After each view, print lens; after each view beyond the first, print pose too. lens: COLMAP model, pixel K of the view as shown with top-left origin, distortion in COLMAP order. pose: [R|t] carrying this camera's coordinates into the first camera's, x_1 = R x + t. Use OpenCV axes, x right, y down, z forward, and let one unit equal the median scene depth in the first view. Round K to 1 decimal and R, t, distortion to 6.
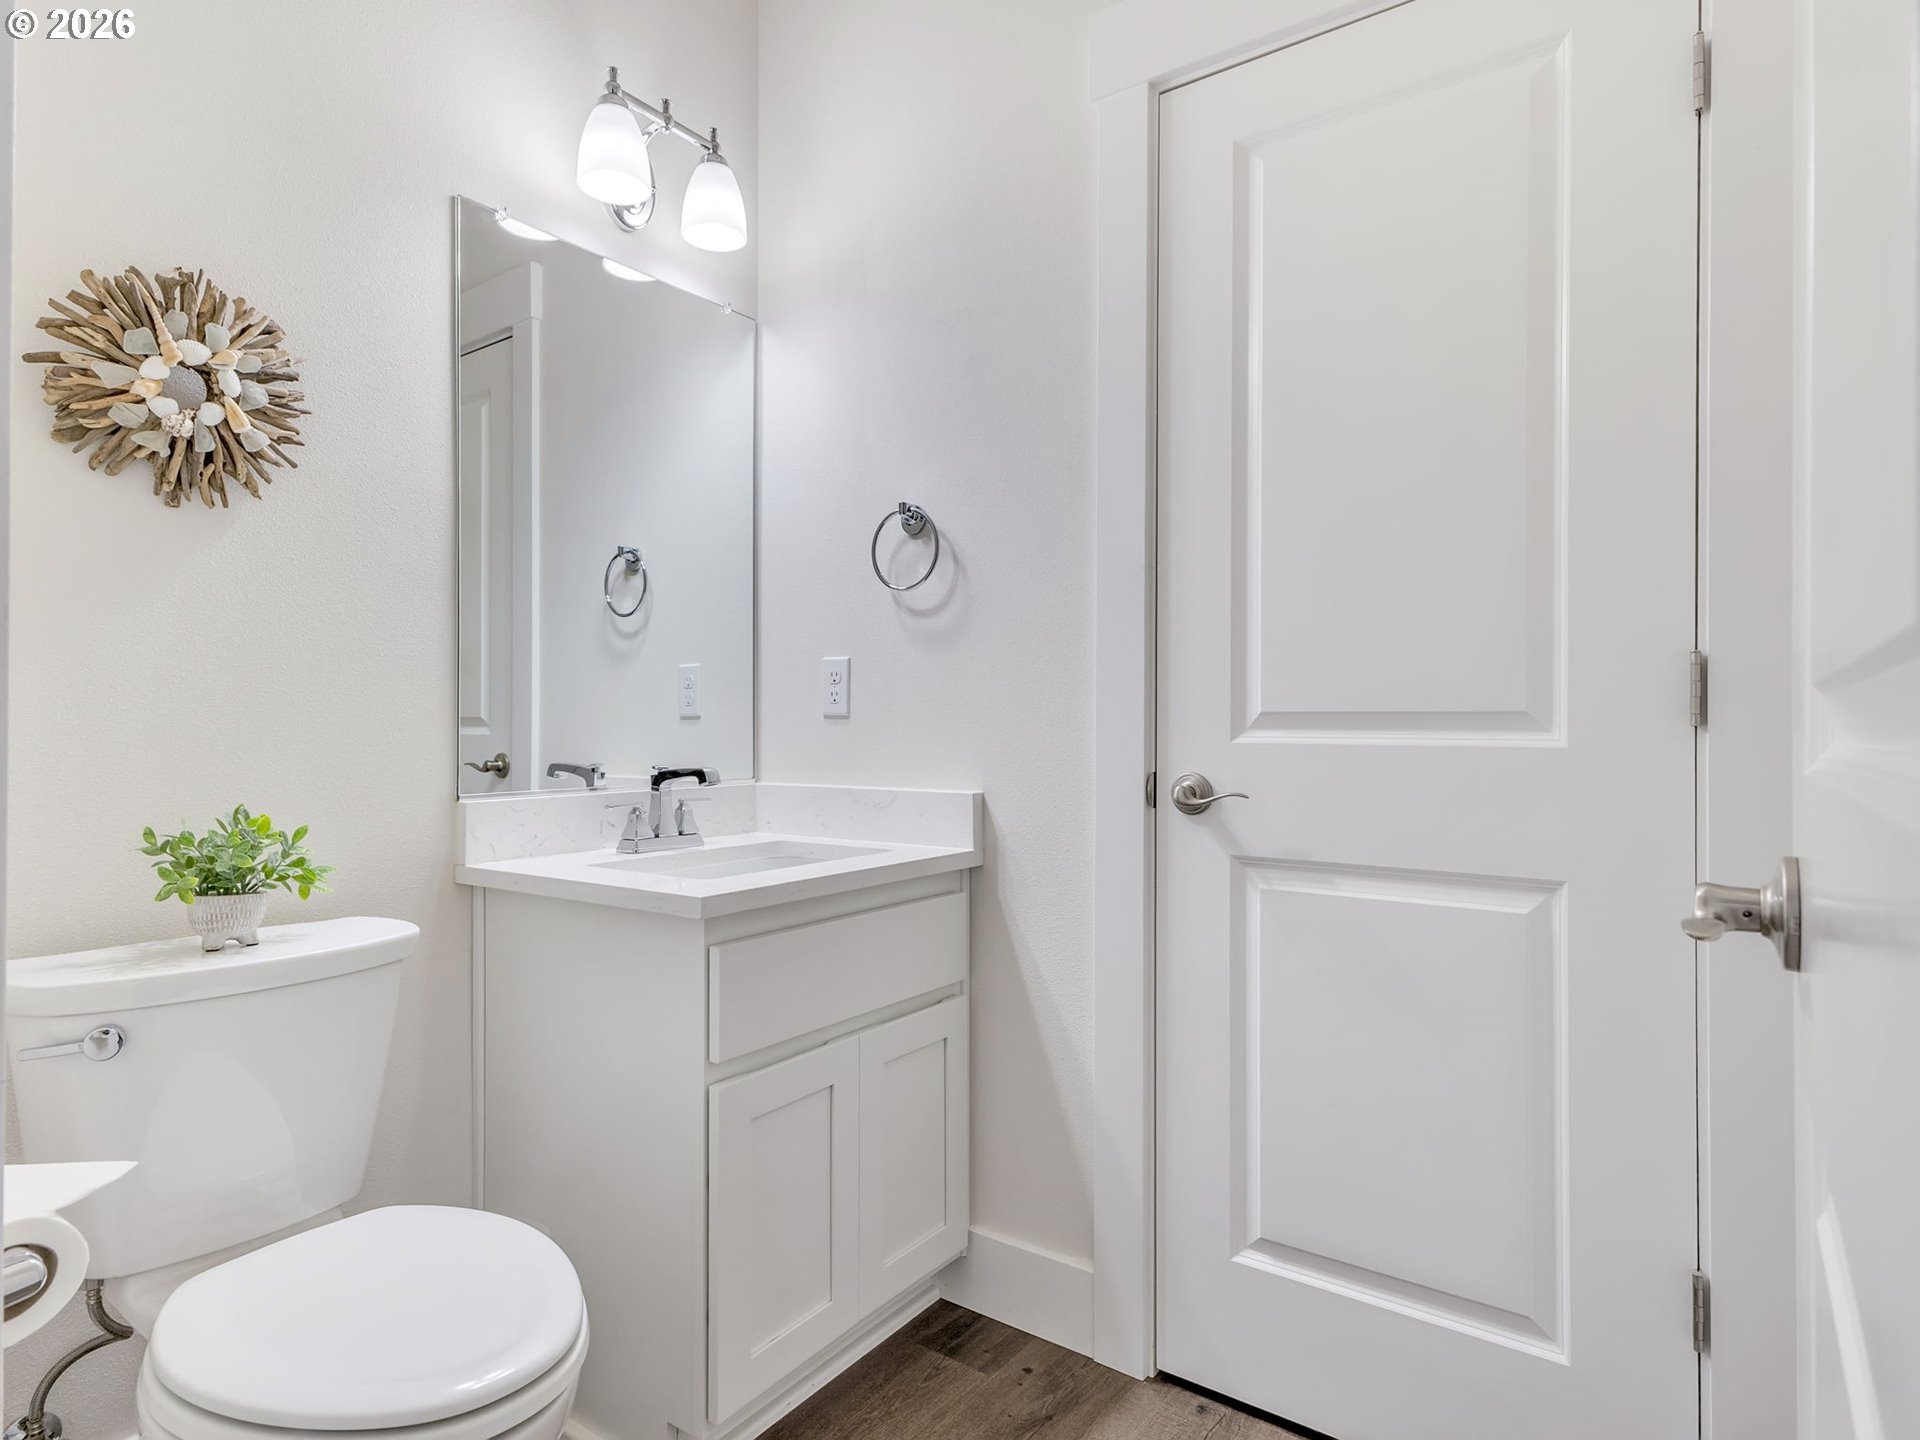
lens RADIAL K [[1079.2, 0, 966.5], [0, 1079.2, 723.1], [0, 0, 1]] dist [-0.003270, 0.000850]
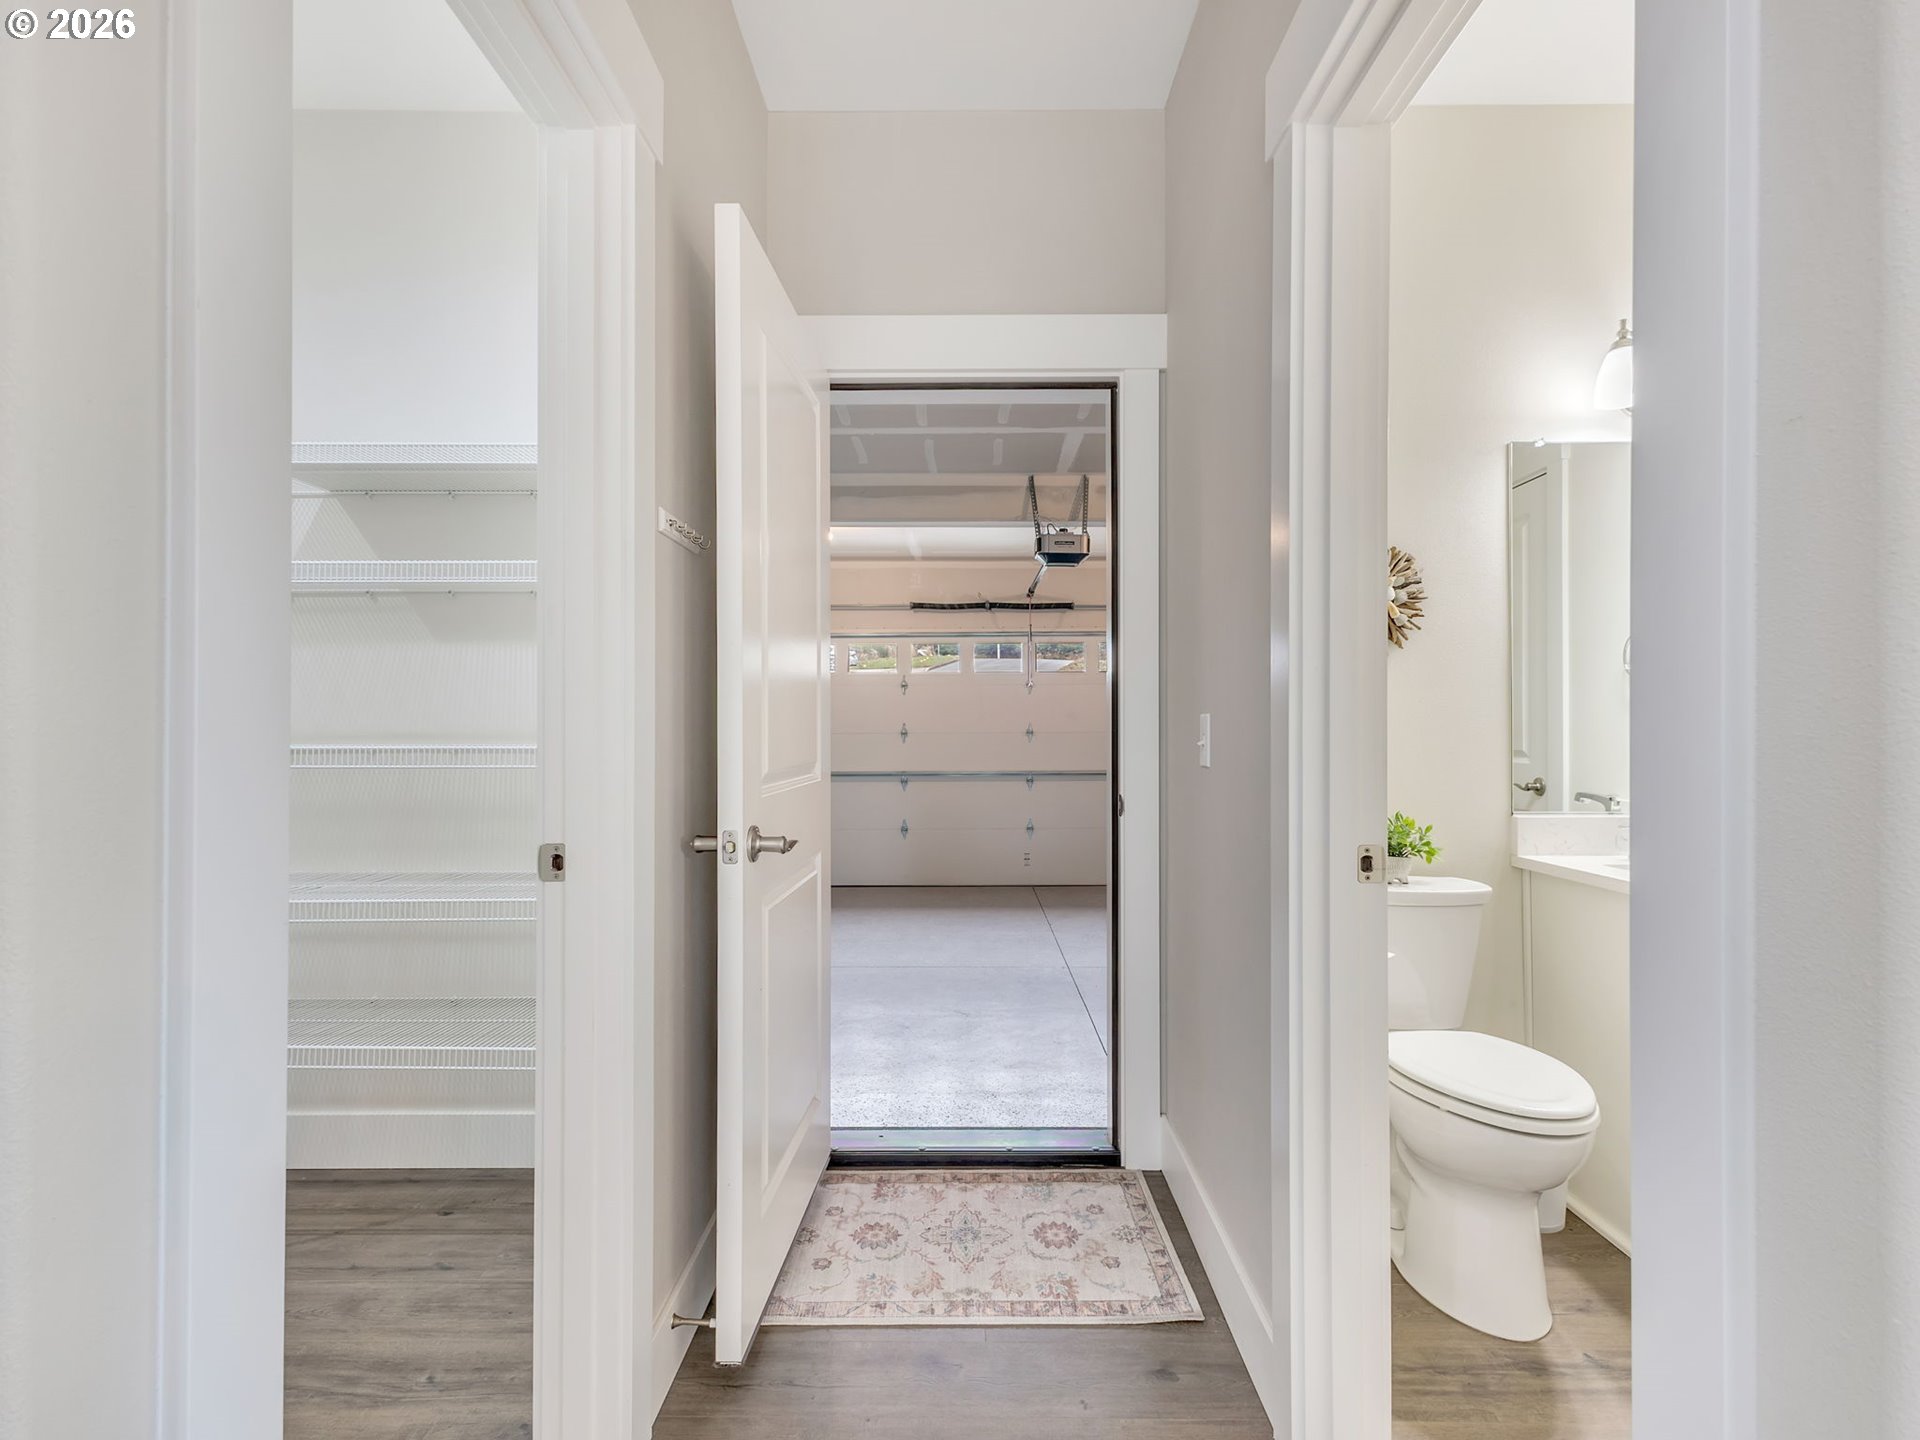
lens RADIAL K [[914.8, 0, 962.6], [0, 914.8, 722.1], [0, 0, 1]] dist [-0.002468, 0.000533]
pose [[0.568849, -0.005263, -0.822425, 0.226435], [-0.001534, 0.999971, -0.007460, -0.067452], [0.822440, 0.005505, 0.568825, -0.552943]]
